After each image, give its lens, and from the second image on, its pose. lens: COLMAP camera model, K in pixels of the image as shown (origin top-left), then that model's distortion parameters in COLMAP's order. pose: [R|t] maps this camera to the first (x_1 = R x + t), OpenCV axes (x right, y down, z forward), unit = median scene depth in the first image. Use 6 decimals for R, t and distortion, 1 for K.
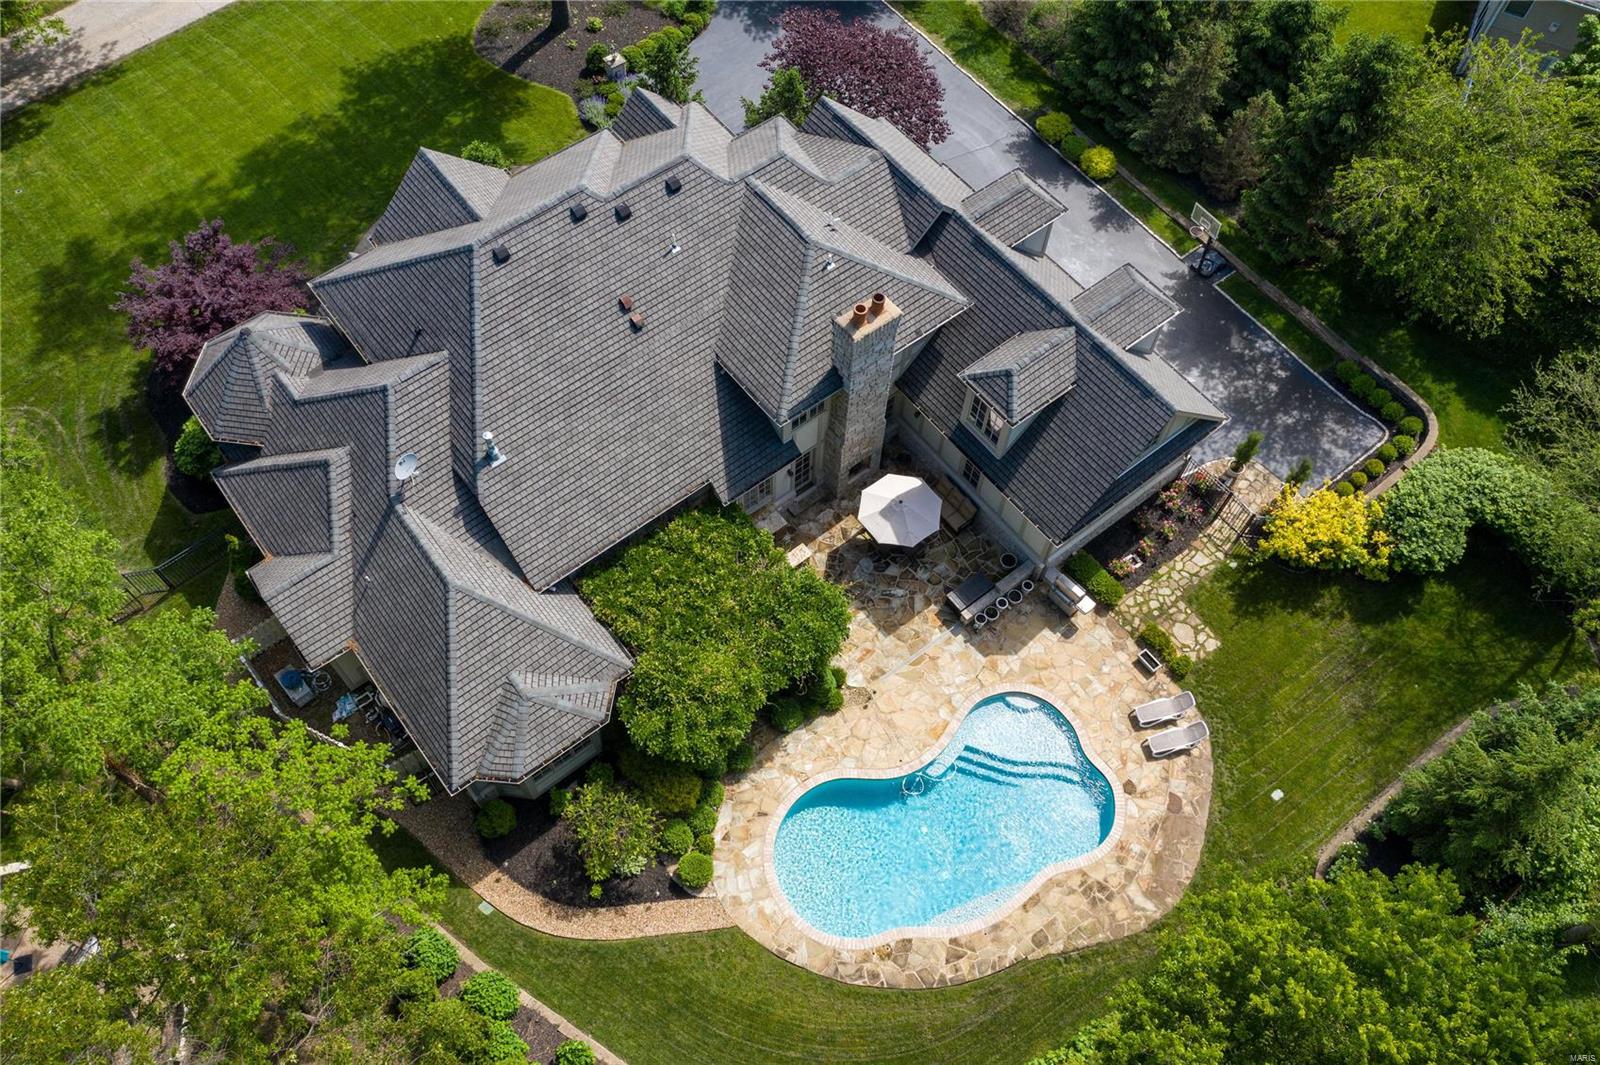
lens RADIAL K [[1268.6, 0, 800.0], [0, 1268.6, 532.5], [0, 0, 1]] dist [-0.006218, 0.006127]
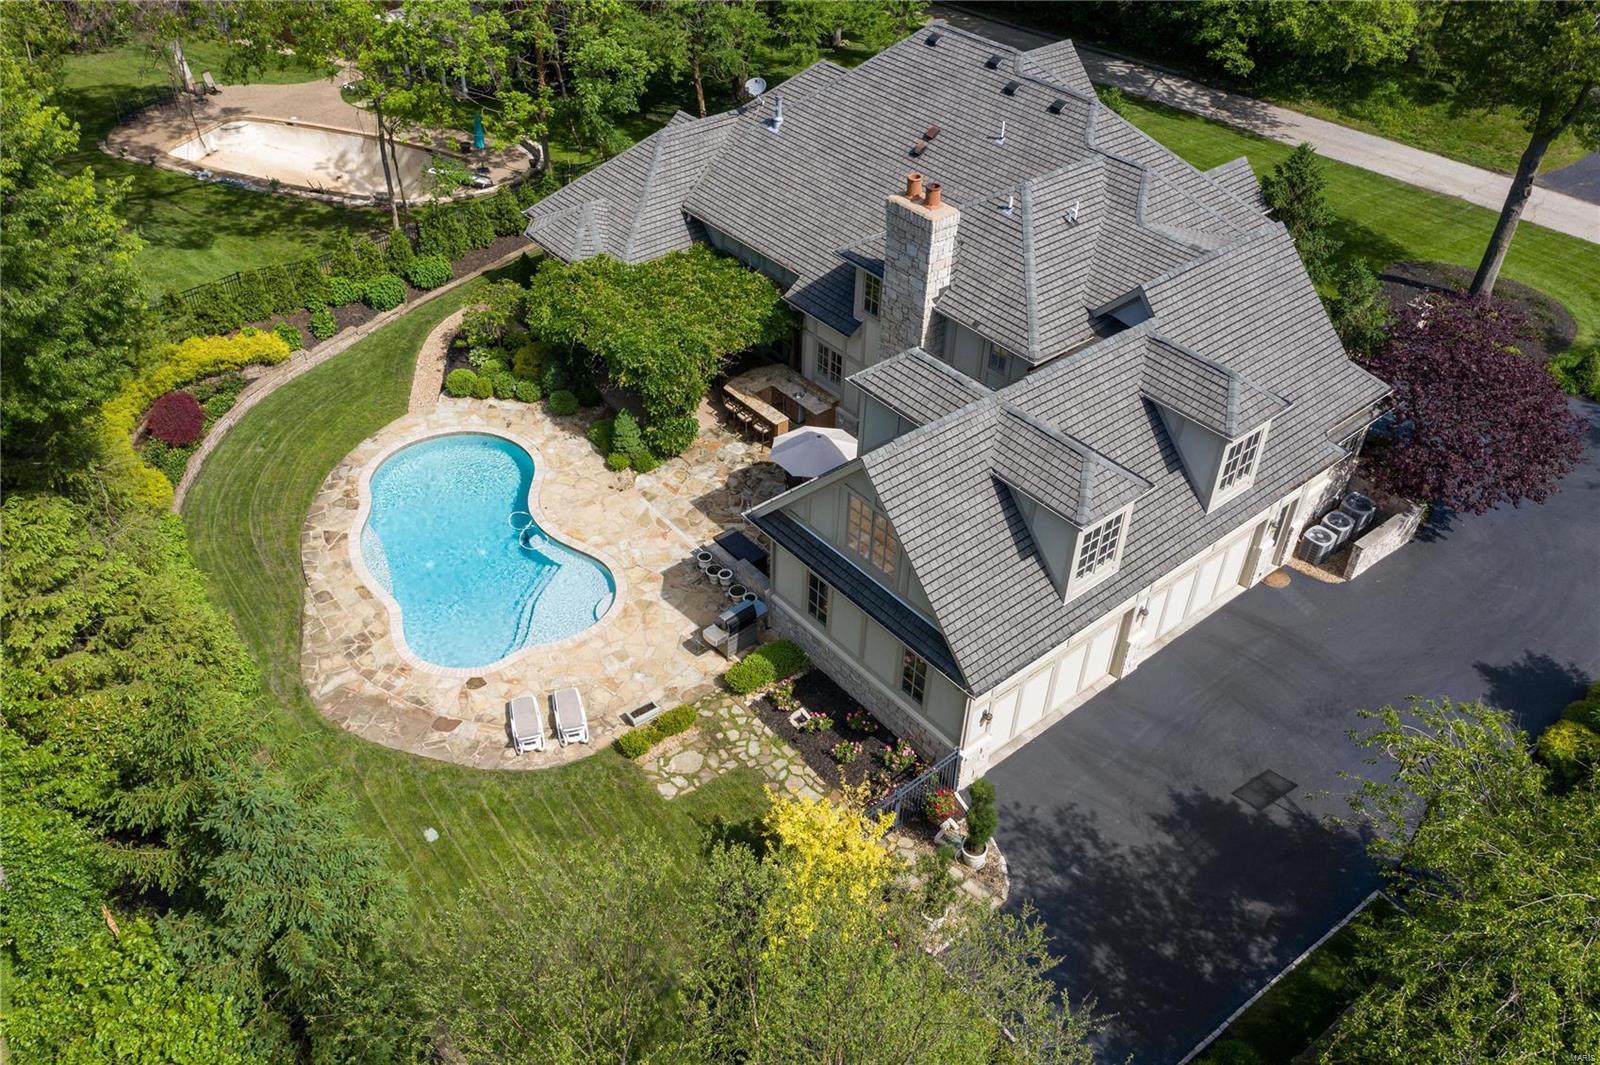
lens RADIAL K [[1268.6, 0, 800.0], [0, 1268.6, 532.5], [0, 0, 1]] dist [-0.006218, 0.006127]
pose [[0.026601, 0.606326, -0.794771, 0.844740], [-0.885614, 0.383059, 0.262591, -0.225112], [0.463660, 0.696875, 0.547161, 0.596123]]
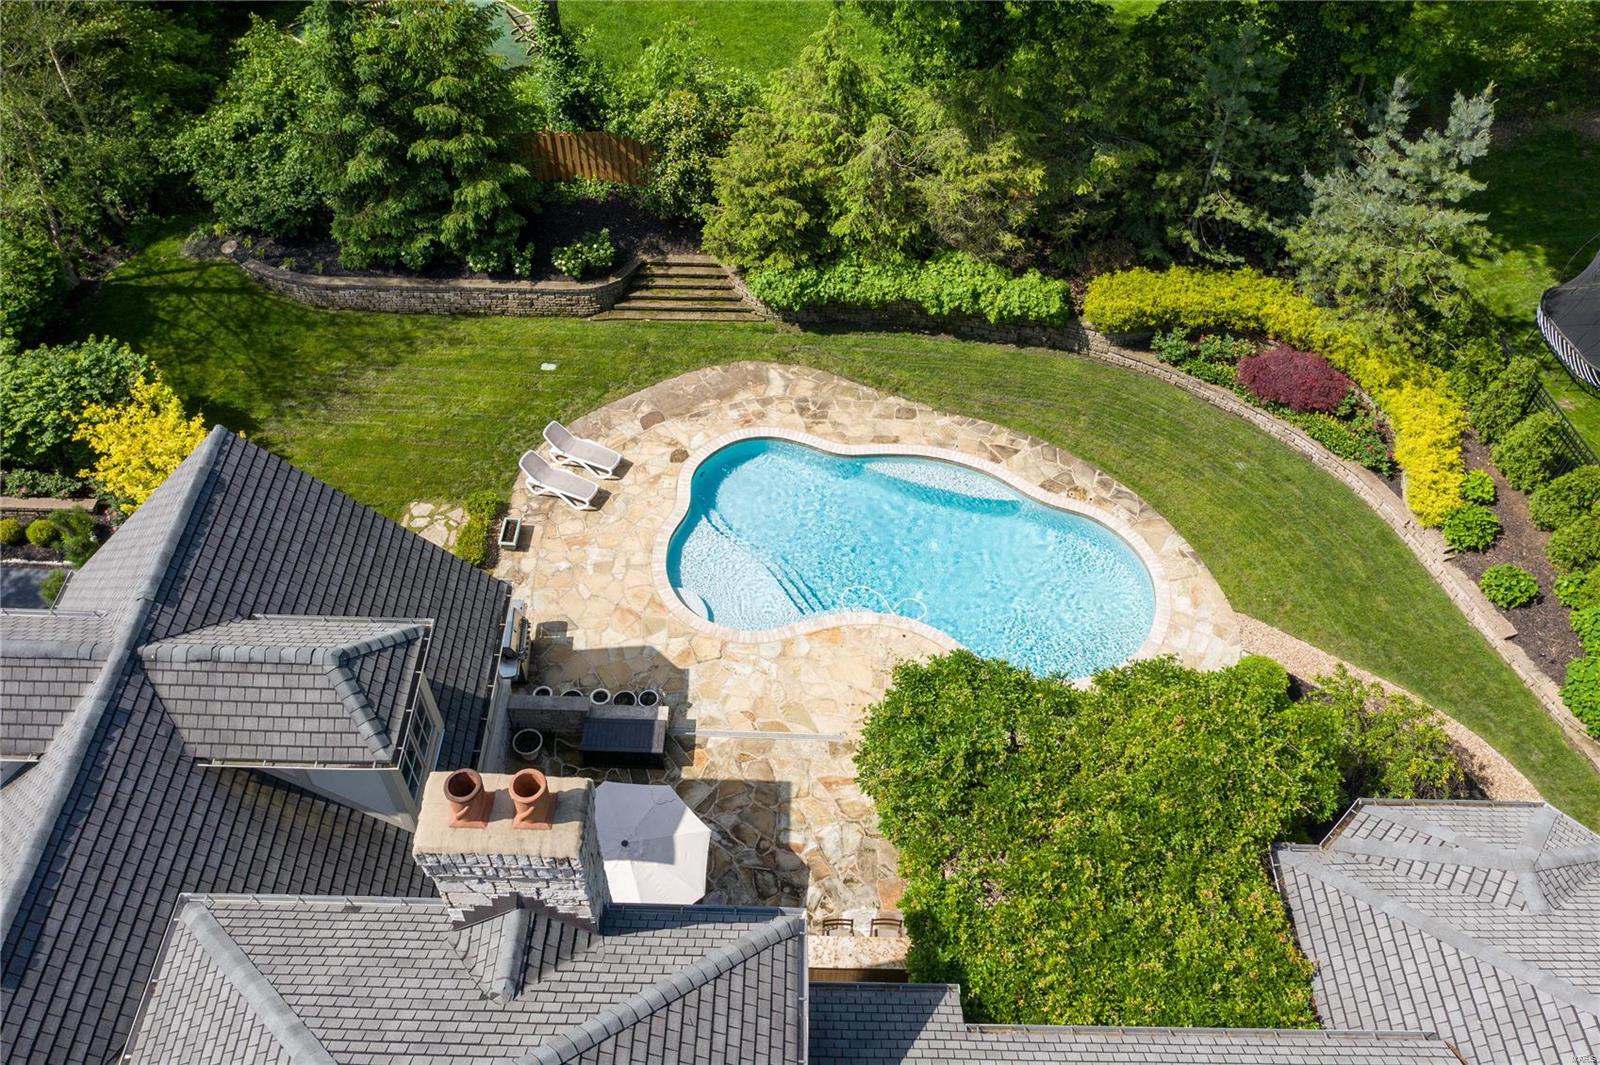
lens RADIAL K [[1268.6, 0, 800.0], [0, 1268.6, 532.5], [0, 0, 1]] dist [-0.006218, 0.006127]
pose [[-0.773684, -0.502974, 0.385265, -0.108753], [0.537916, -0.200188, 0.818884, -0.387484], [-0.334752, 0.840798, 0.425440, 0.697503]]
